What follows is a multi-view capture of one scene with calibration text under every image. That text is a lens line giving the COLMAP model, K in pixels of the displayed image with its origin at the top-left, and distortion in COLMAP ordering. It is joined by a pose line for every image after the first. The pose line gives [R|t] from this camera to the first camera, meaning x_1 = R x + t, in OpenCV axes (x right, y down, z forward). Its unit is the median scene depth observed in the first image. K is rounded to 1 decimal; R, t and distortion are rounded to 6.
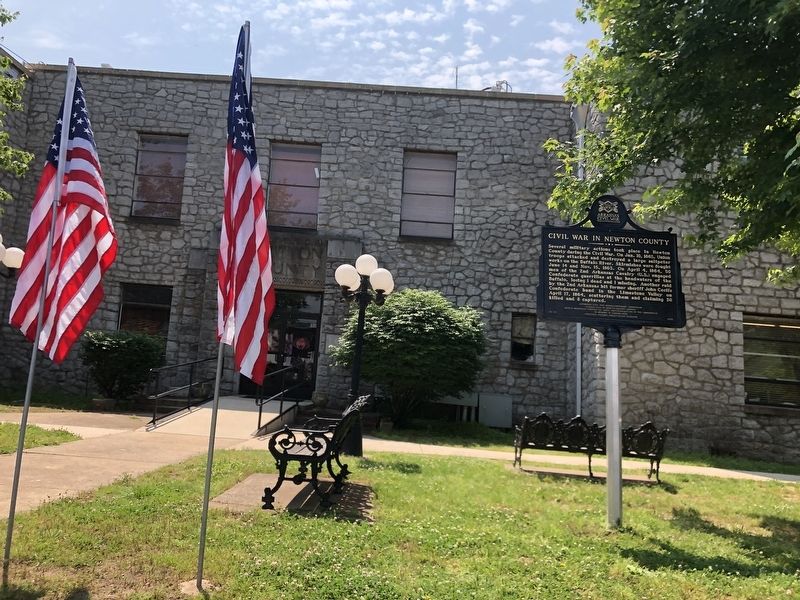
lens RADIAL K [[648.7, 0, 375.7], [0, 648.7, 266.4], [0, 0, 1]] dist [0.063085, -0.014702]
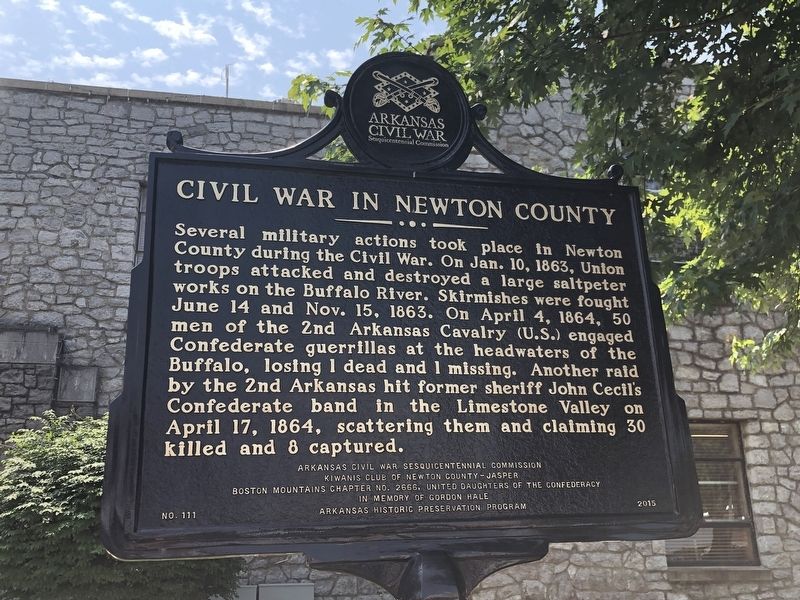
lens RADIAL K [[798.4, 0, 397.6], [0, 798.4, 300.6], [0, 0, 1]] dist [0.143452, 0.000000]
pose [[0.965010, -0.020377, 0.261422, 0.113366], [0.043332, 0.995661, -0.082348, 0.009813], [-0.258610, 0.090795, 0.961705, 0.295433]]
